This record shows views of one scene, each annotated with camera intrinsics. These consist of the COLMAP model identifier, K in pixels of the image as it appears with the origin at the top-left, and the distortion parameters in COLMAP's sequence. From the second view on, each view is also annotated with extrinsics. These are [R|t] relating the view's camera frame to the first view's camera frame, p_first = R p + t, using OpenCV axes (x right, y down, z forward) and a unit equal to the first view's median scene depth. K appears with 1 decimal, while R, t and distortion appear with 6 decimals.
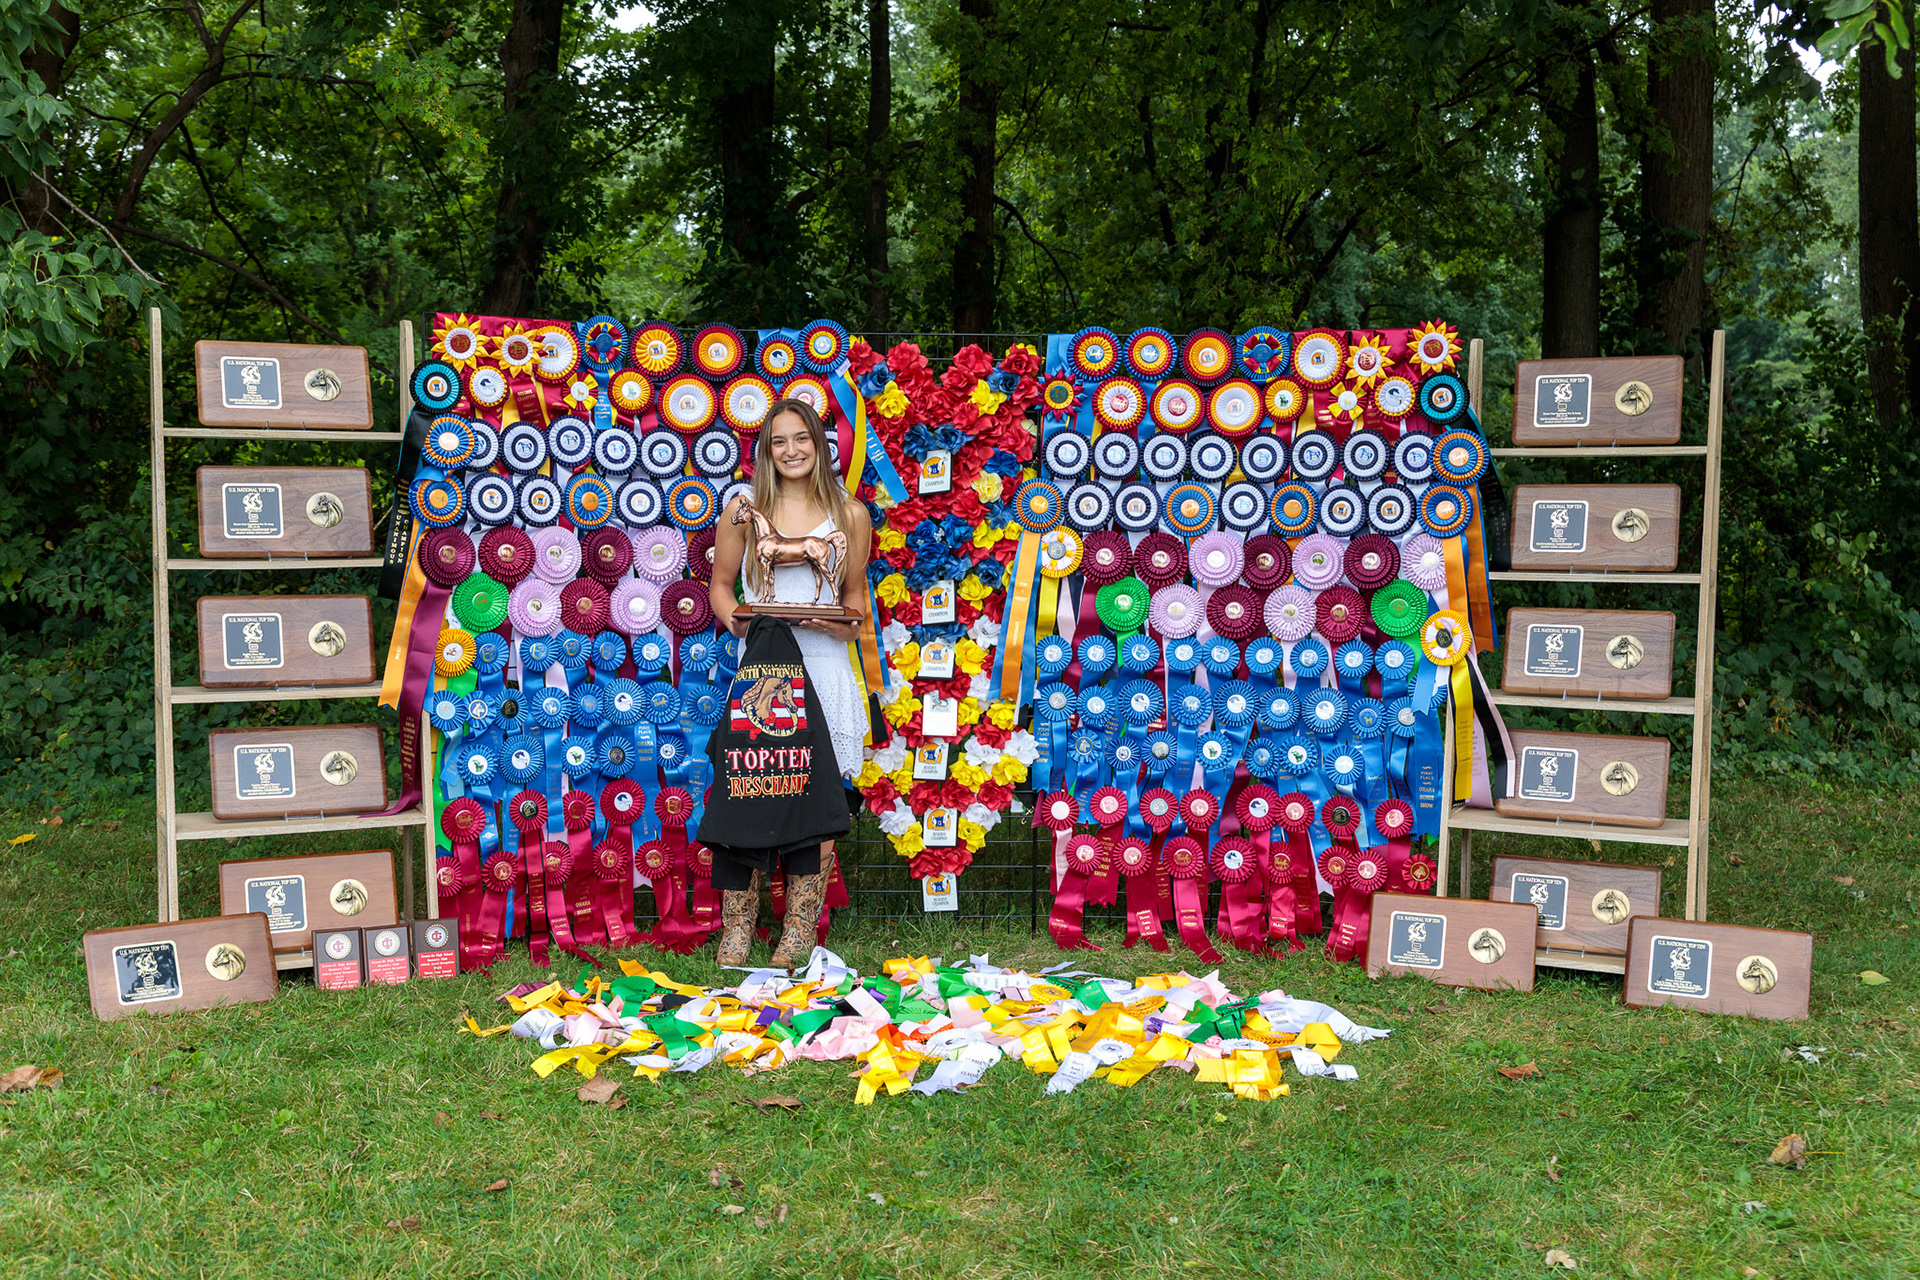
lens RADIAL K [[1867.6, 0, 961.3], [0, 1867.6, 640.0], [0, 0, 1]] dist [-0.015606, 0.014400]
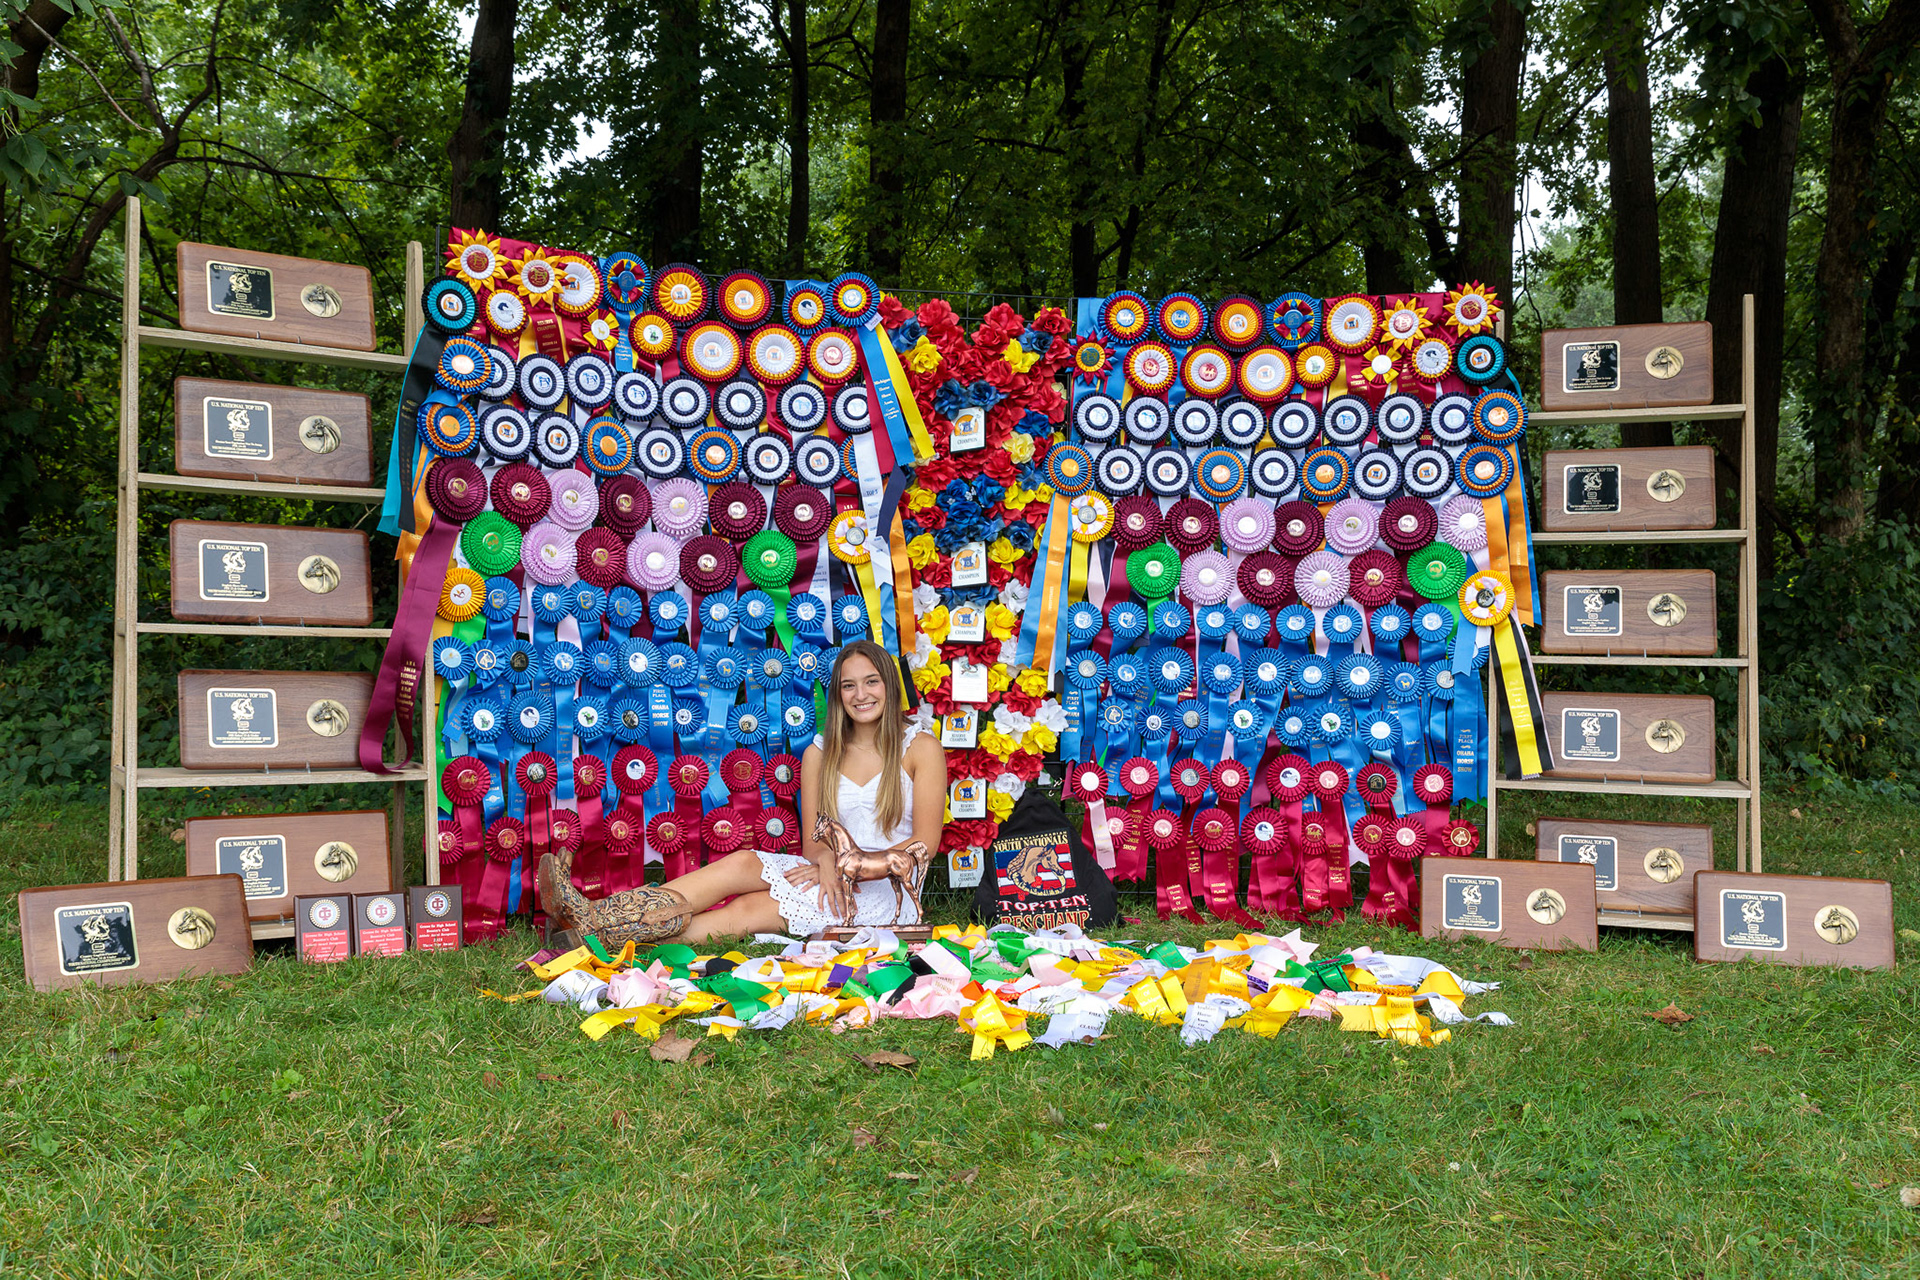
lens RADIAL K [[1539.8, 0, 964.2], [0, 1539.8, 653.3], [0, 0, 1]] dist [-0.002773, -0.000220]
pose [[0.993275, 0.009038, 0.115428, -0.107760], [-0.000735, 0.997421, -0.071773, 0.084364], [-0.115779, 0.071206, 0.990719, 0.213501]]
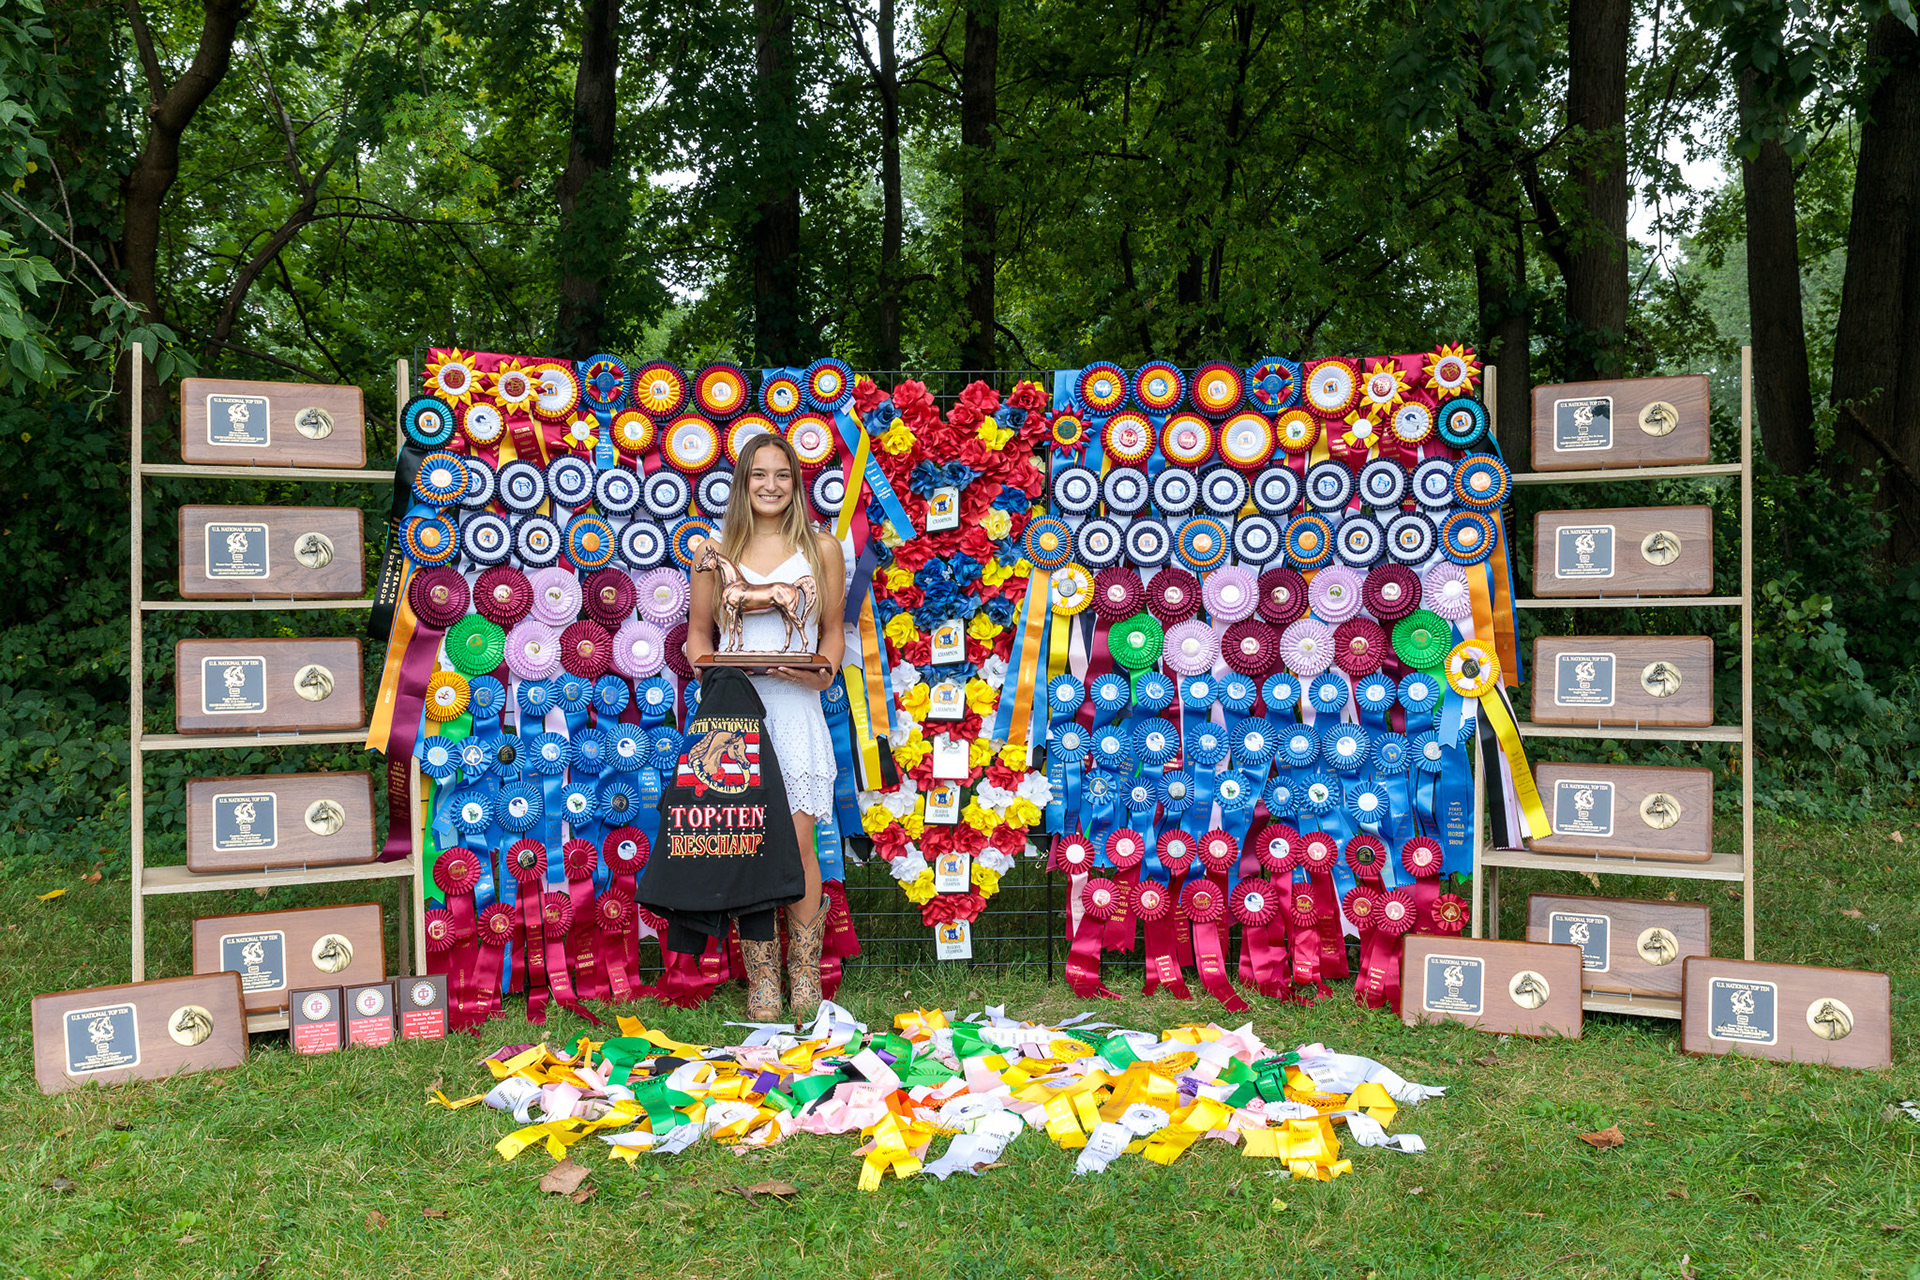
lens RADIAL K [[1520.0, 0, 960.0], [0, 1520.0, 633.7], [0, 0, 1]] dist [-0.036009, 0.030452]
pose [[0.999886, -0.013760, -0.006263, -0.000805], [0.013379, 0.998268, -0.057284, 0.021624], [0.007040, 0.057194, 0.998338, 0.205516]]
